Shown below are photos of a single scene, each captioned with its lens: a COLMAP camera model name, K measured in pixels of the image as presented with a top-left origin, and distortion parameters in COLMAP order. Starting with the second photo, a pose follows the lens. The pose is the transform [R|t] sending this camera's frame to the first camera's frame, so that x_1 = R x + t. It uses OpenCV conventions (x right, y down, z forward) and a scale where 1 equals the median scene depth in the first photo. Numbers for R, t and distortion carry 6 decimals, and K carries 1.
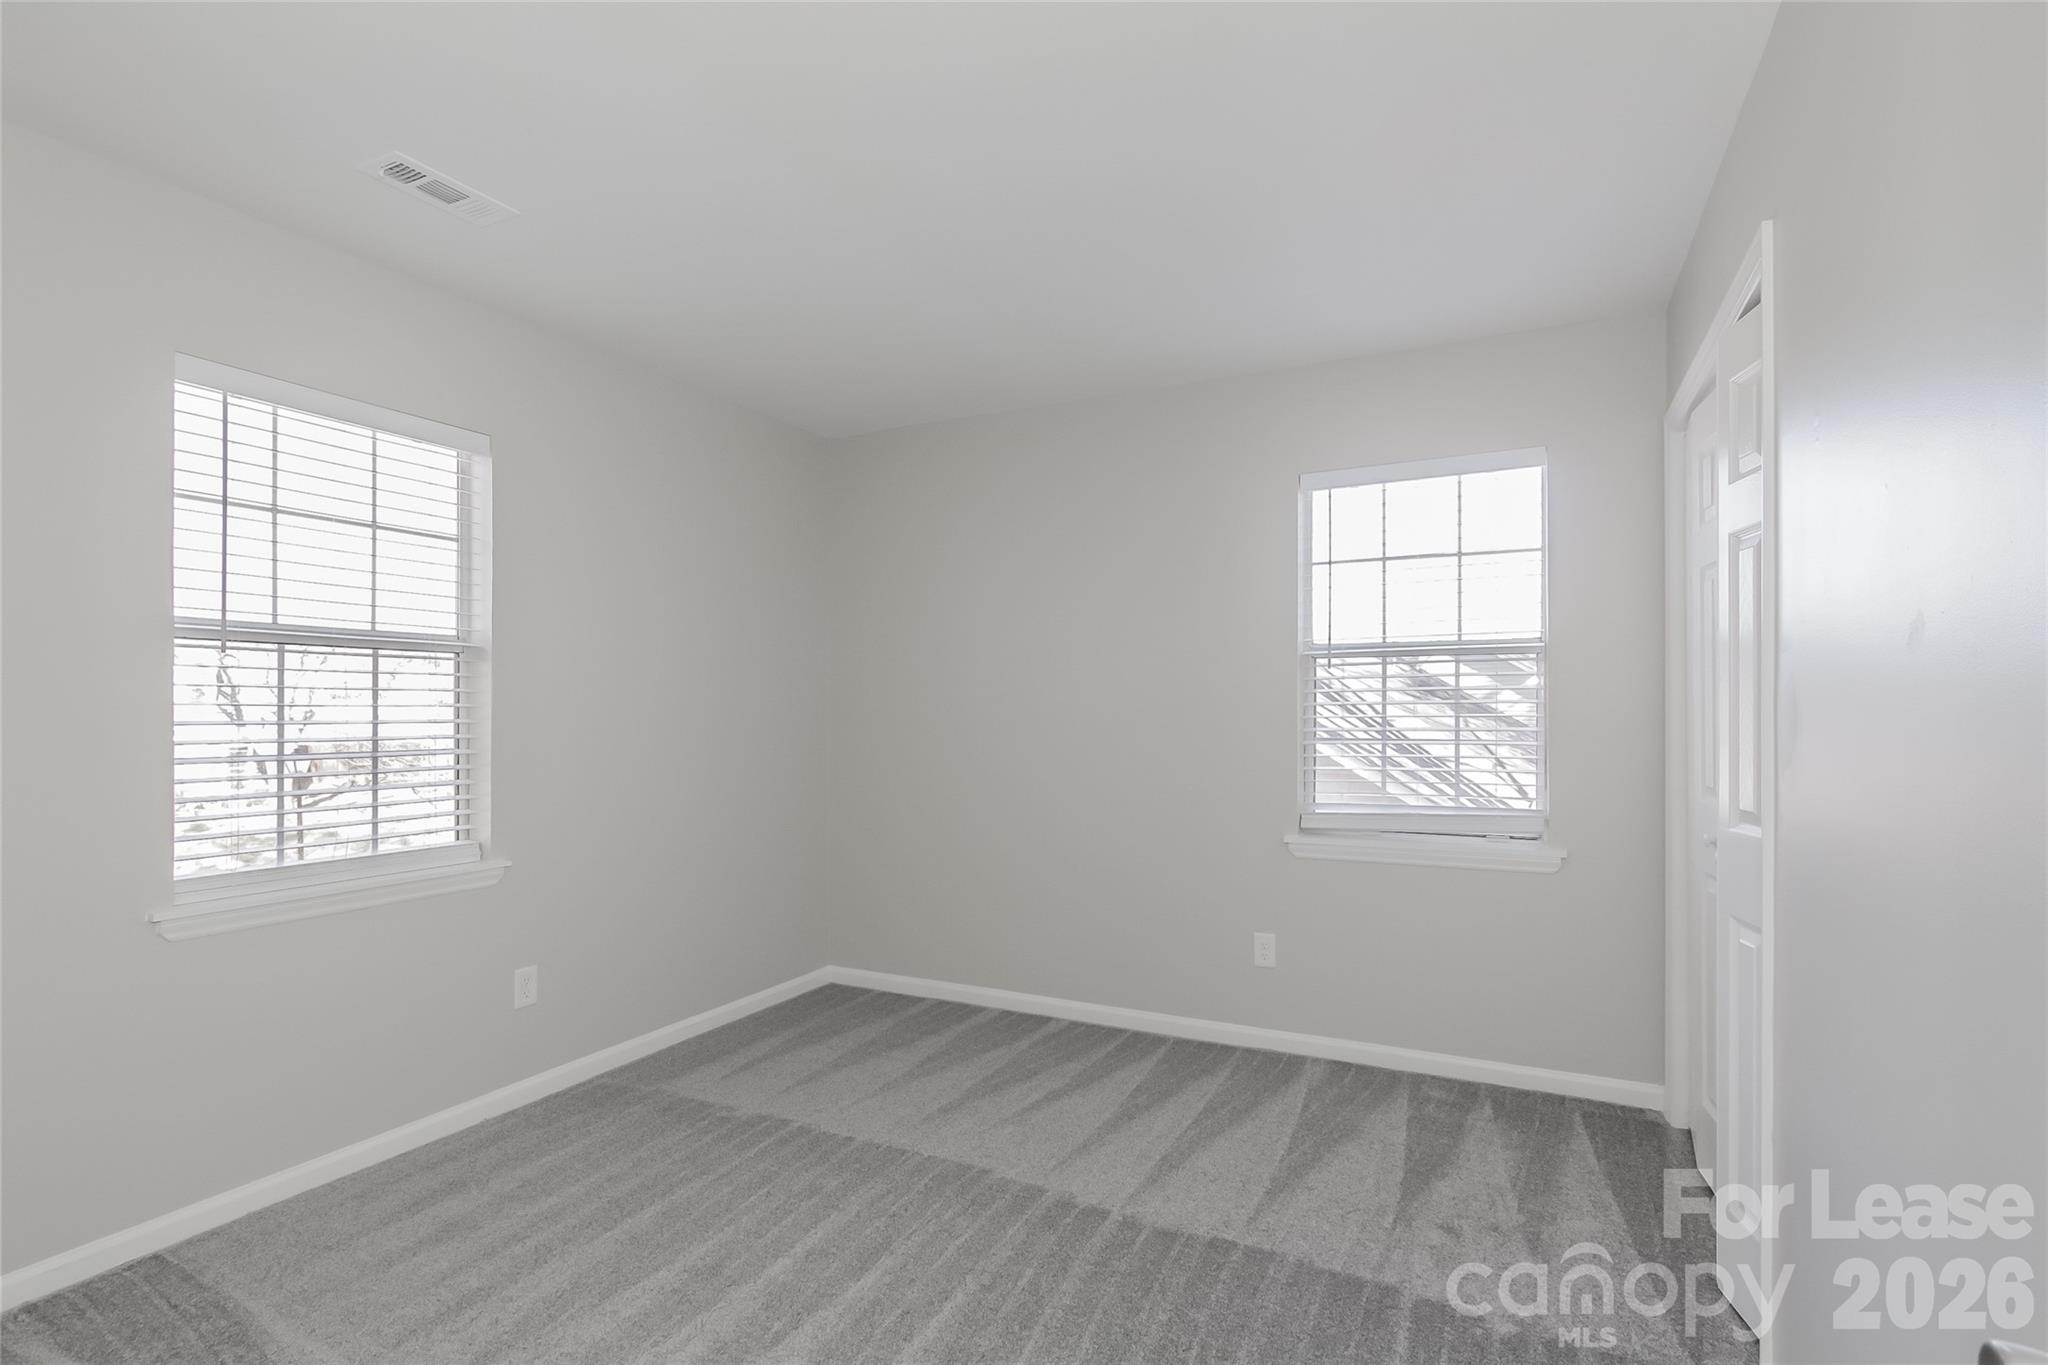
lens RADIAL K [[974.0, 0, 1043.0], [0, 974.0, 693.4], [0, 0, 1]] dist [-0.001580, -0.001034]
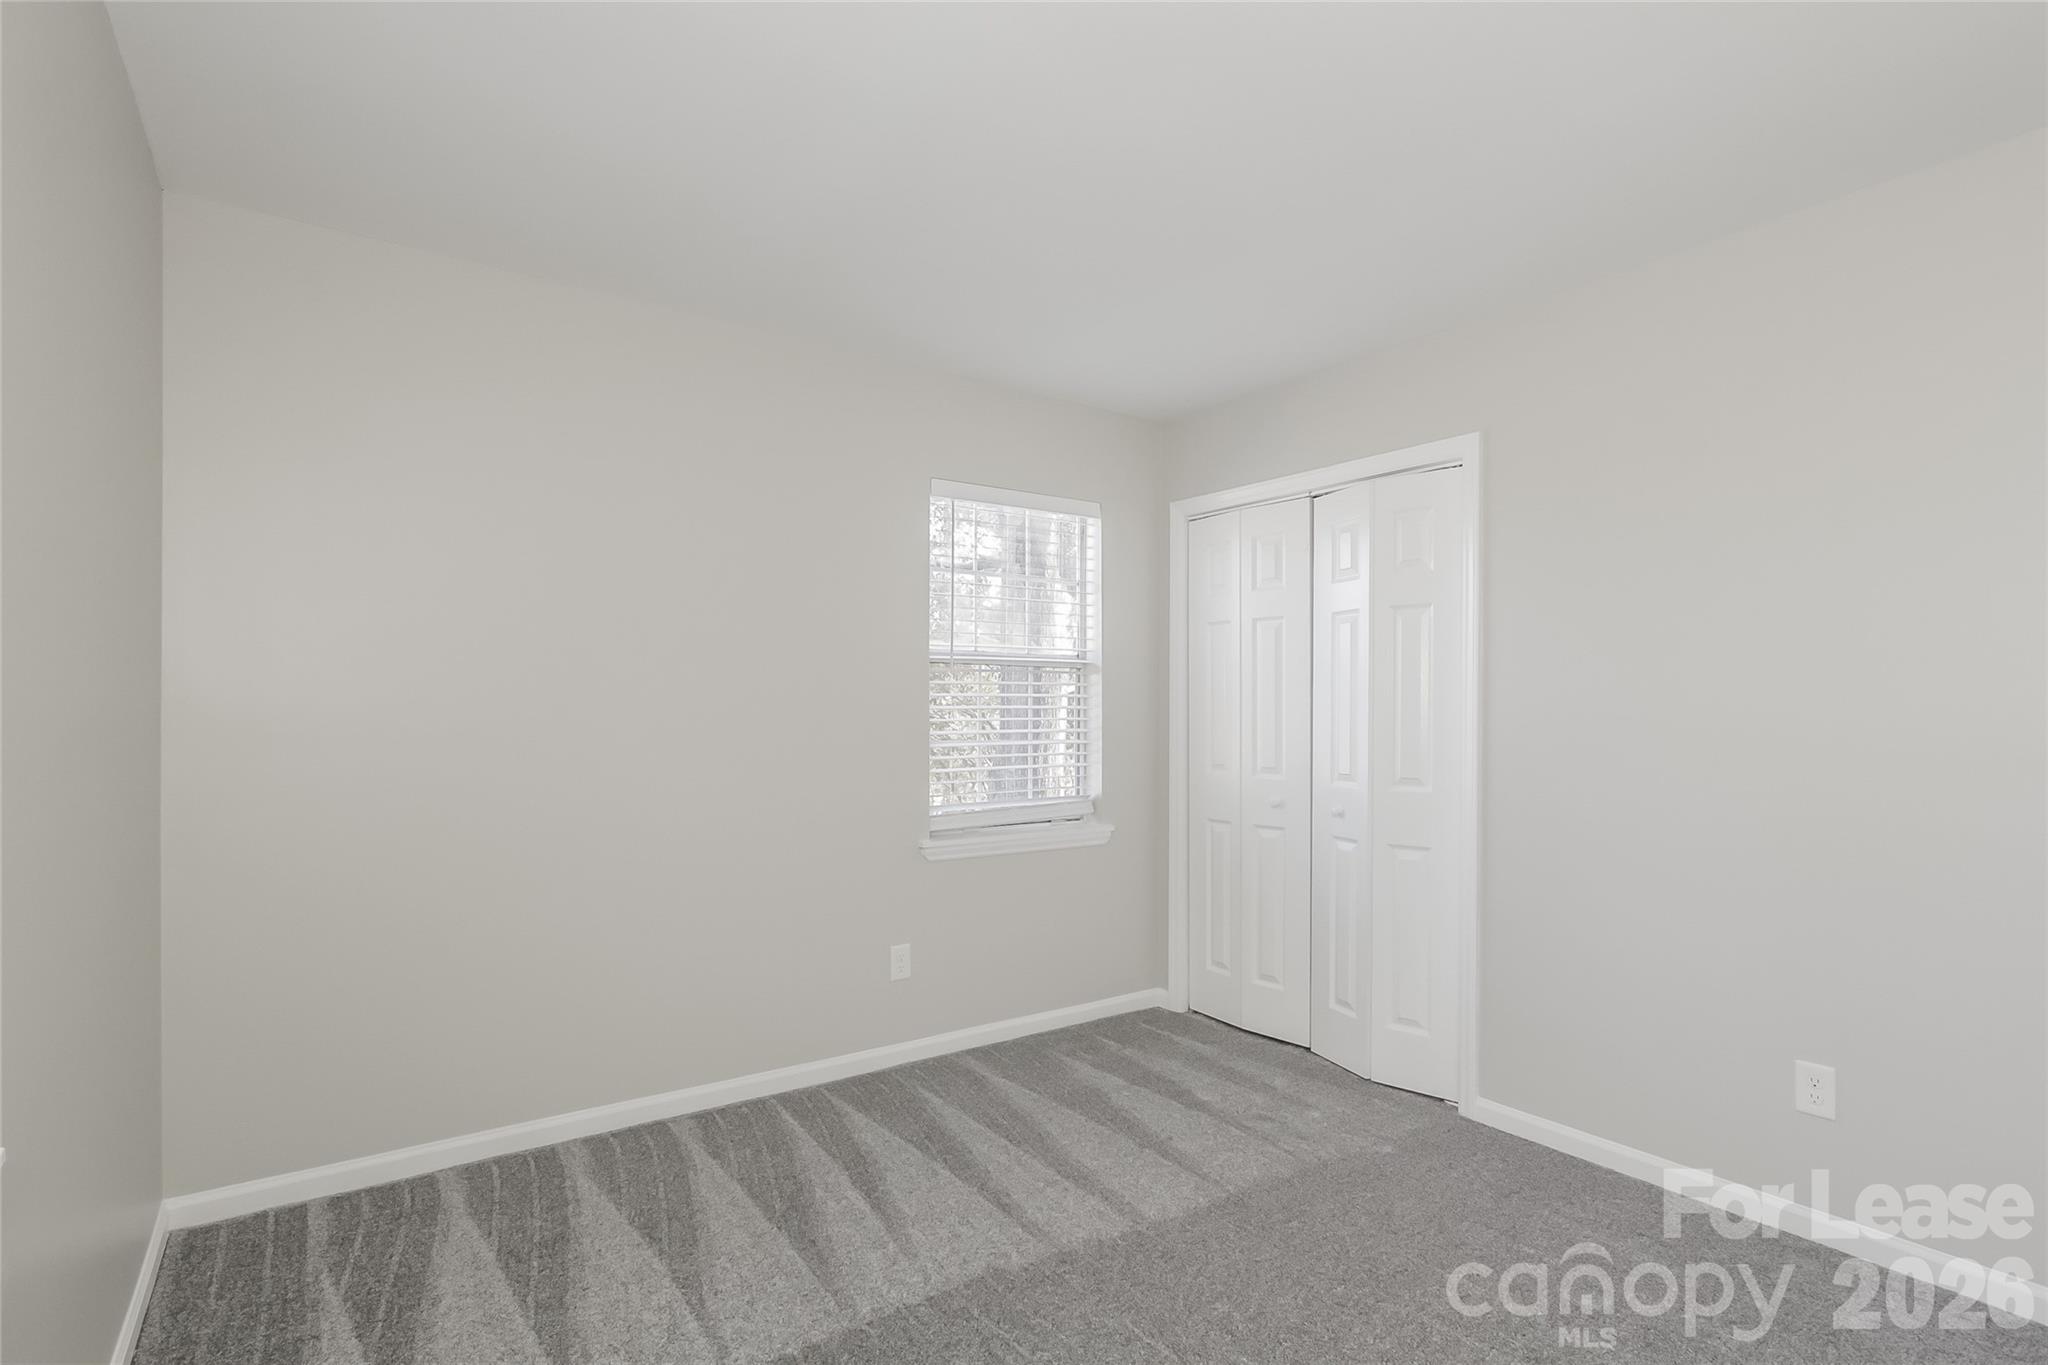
lens RADIAL K [[974.0, 0, 1025.8], [0, 974.0, 689.0], [0, 0, 1]] dist [-0.001580, -0.001034]
pose [[0.484827, 0.022108, 0.874331, -0.597140], [-0.018006, 0.999721, -0.015294, 0.003975], [-0.874425, -0.008328, 0.485090, 0.444429]]
